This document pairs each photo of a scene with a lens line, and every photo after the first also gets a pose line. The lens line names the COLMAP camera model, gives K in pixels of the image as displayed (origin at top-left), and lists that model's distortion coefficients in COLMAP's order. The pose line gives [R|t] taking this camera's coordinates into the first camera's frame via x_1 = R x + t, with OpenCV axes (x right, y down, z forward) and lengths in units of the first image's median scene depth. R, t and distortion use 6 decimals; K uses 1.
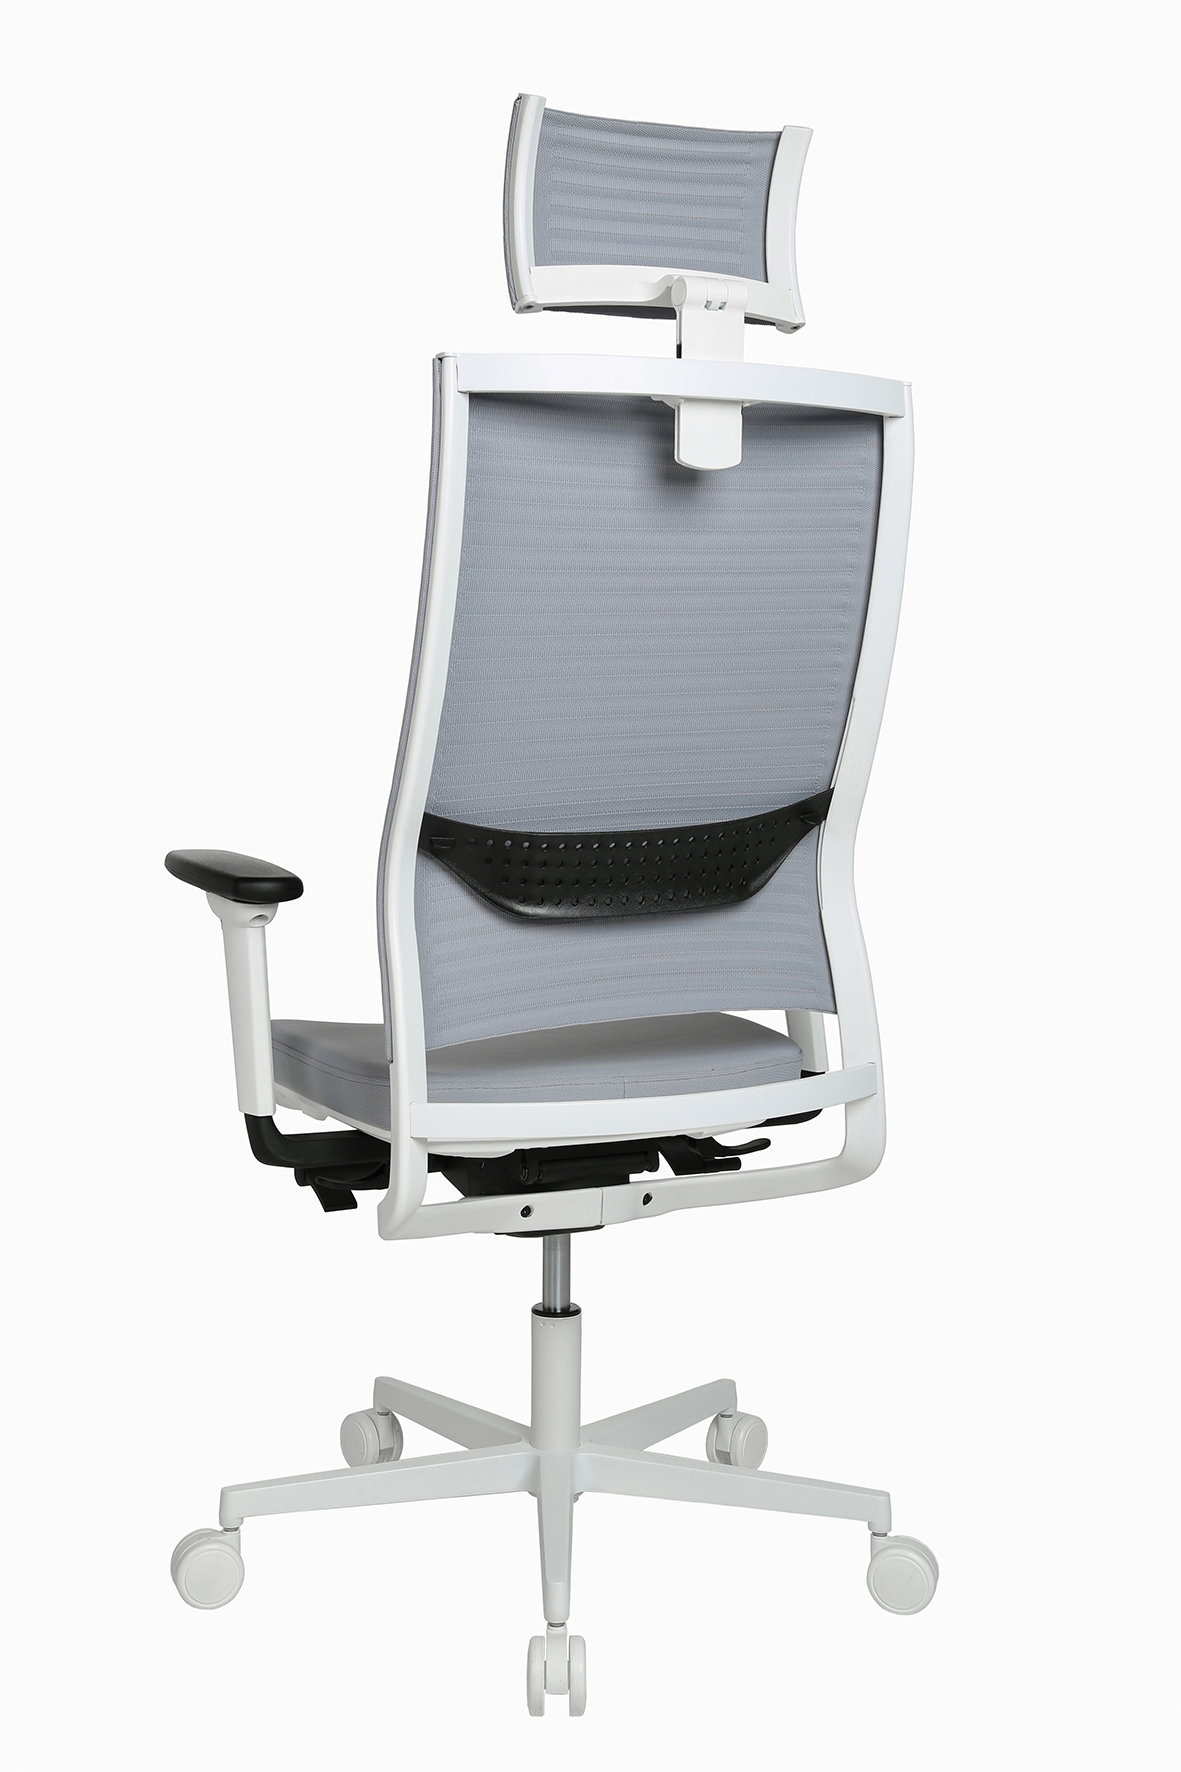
lens RADIAL K [[2019.2, 0, 590.5], [0, 2019.2, 886.0], [0, 0, 1]] dist [-0.004333, -0.005139]
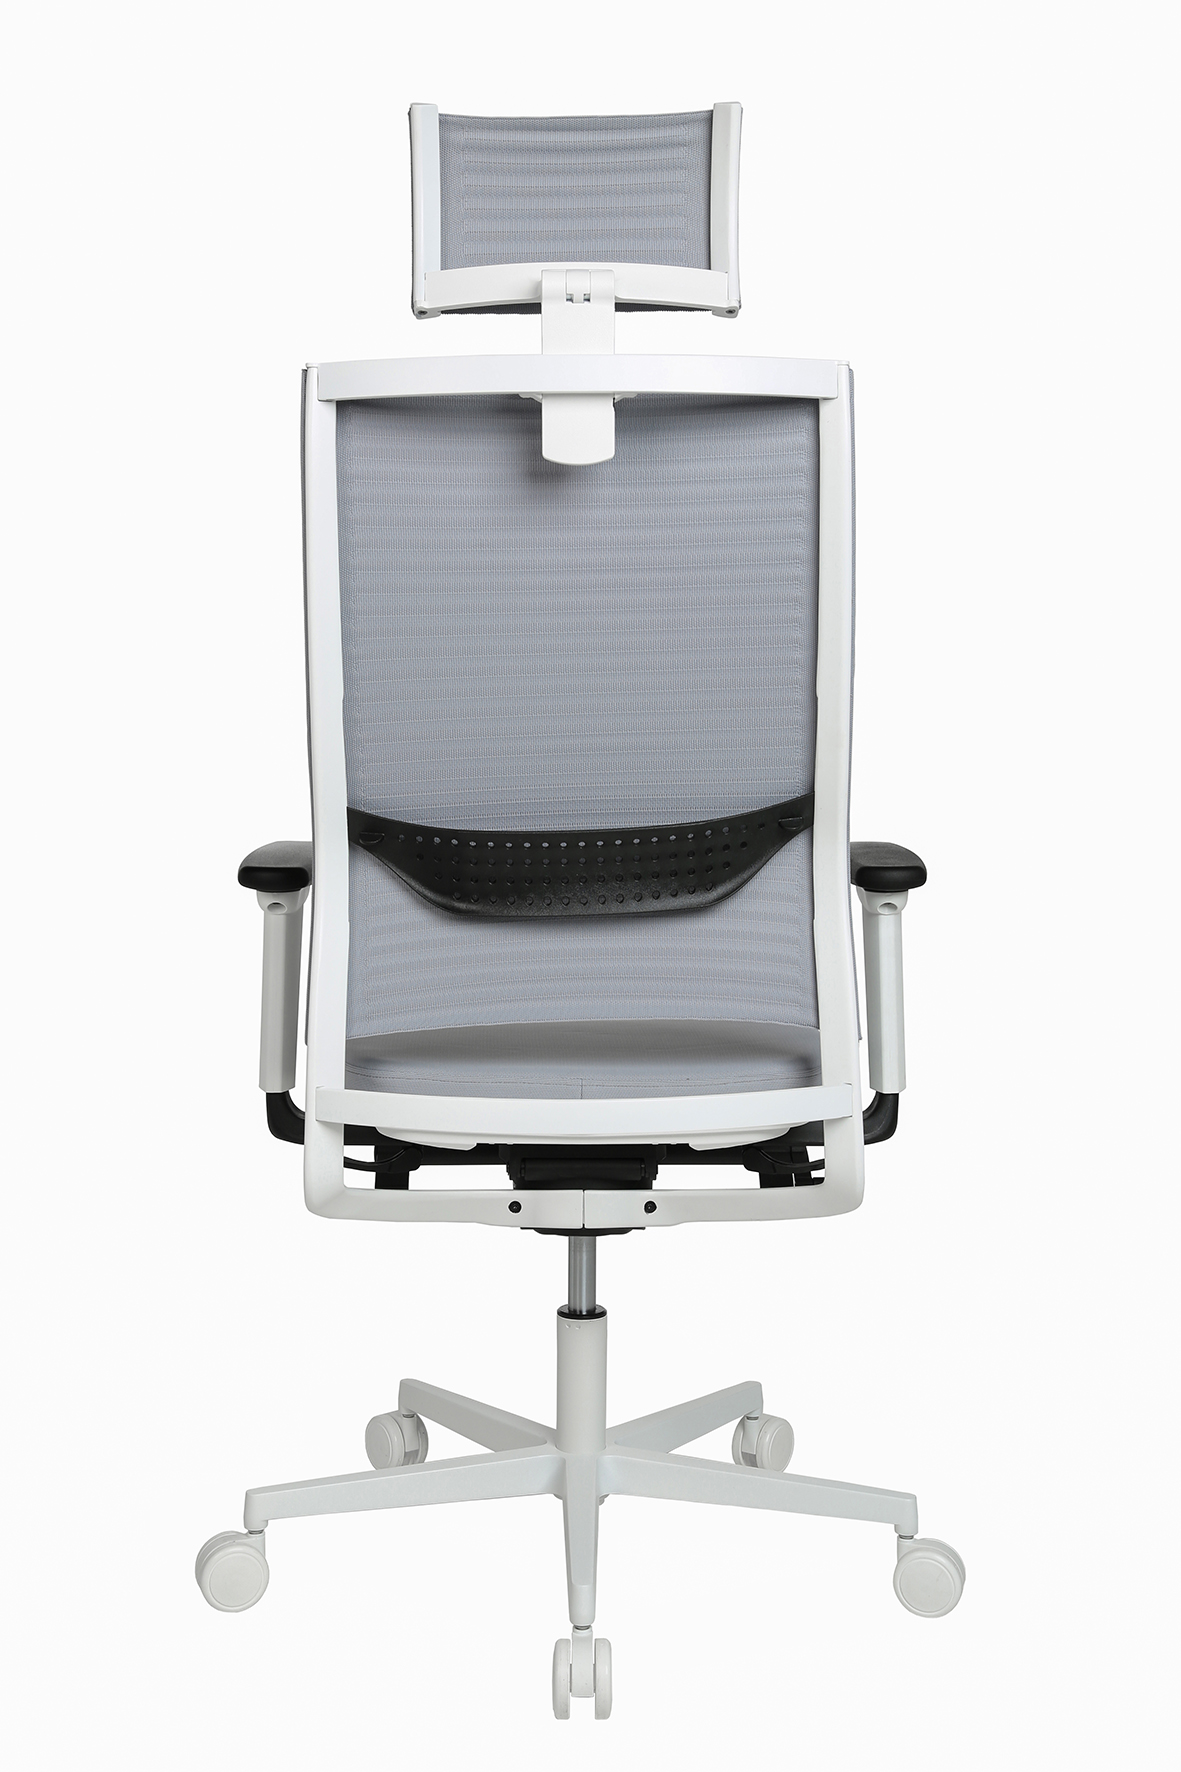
lens RADIAL K [[2019.2, 0, 590.5], [0, 2019.2, 886.0], [0, 0, 1]] dist [-0.004333, -0.005139]
pose [[0.928882, 0.034247, -0.368789, 0.411270], [-0.034465, 0.999388, 0.006000, -0.007037], [0.368769, 0.007137, 0.929494, 0.085070]]
